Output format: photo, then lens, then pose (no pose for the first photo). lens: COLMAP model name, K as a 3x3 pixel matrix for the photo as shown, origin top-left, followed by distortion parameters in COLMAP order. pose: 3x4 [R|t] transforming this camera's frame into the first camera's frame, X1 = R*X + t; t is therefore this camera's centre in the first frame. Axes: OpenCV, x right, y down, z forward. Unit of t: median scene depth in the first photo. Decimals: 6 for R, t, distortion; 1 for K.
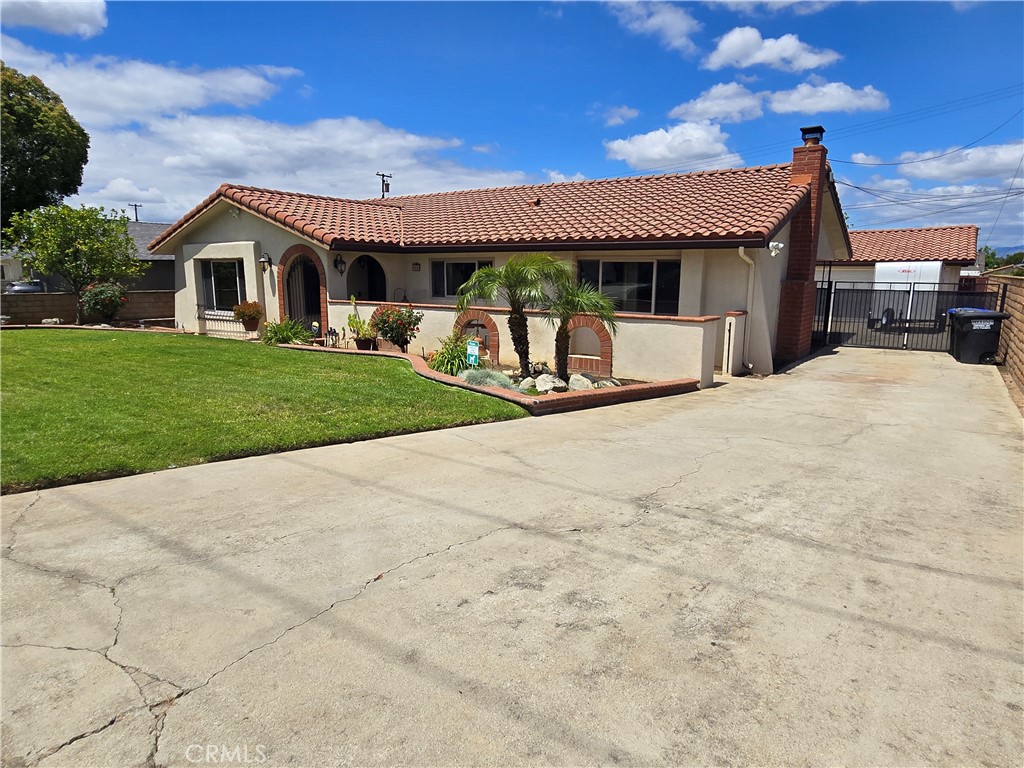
lens RADIAL K [[614.5, 0, 516.5], [0, 614.5, 388.3], [0, 0, 1]] dist [0.003748, -0.001663]
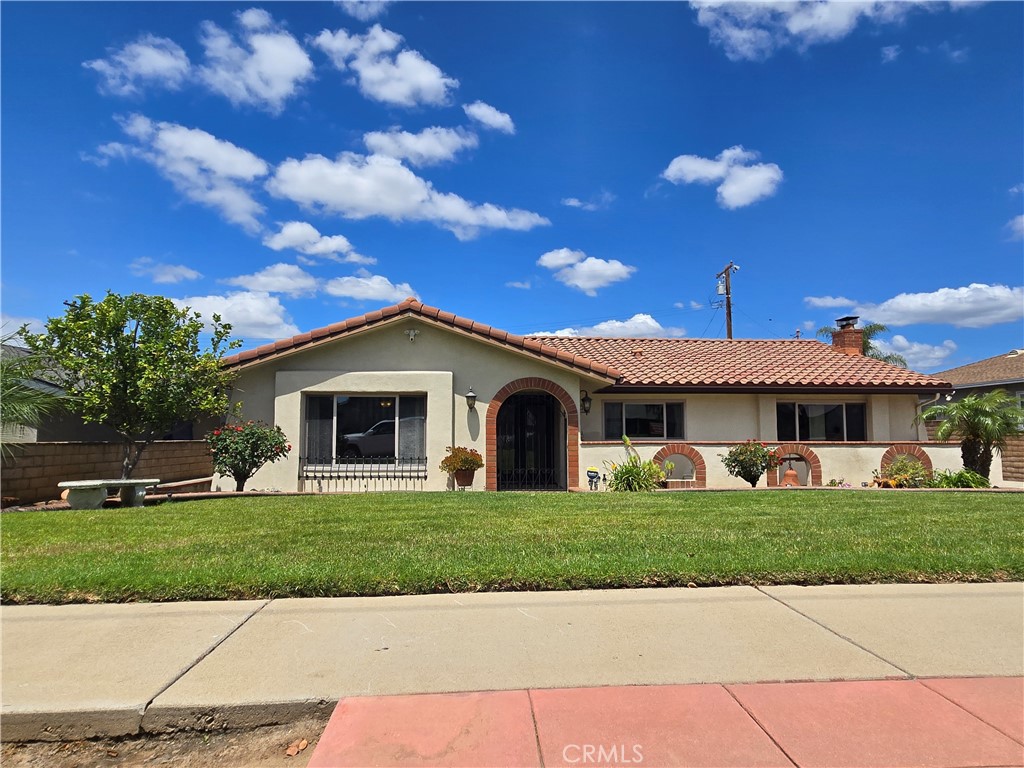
lens RADIAL K [[614.5, 0, 516.5], [0, 614.5, 388.3], [0, 0, 1]] dist [0.003748, -0.001663]
pose [[0.782716, 0.041835, 0.620971, -0.974449], [0.121437, 0.968296, -0.218302, -0.041941], [-0.610417, 0.246278, 0.752820, 0.417050]]
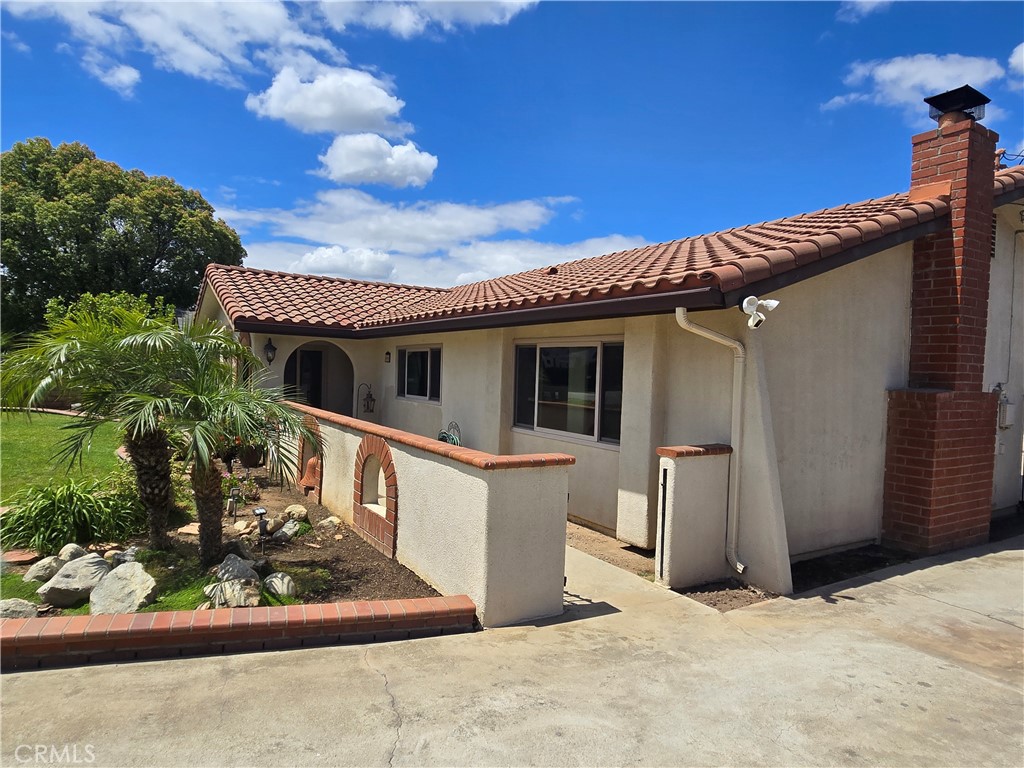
lens RADIAL K [[614.5, 0, 516.5], [0, 614.5, 388.3], [0, 0, 1]] dist [0.003748, -0.001663]
pose [[0.921413, 0.033943, -0.387099, 0.341904], [-0.097730, 0.984399, -0.146309, -0.071996], [0.376093, 0.172643, 0.910356, 0.428644]]
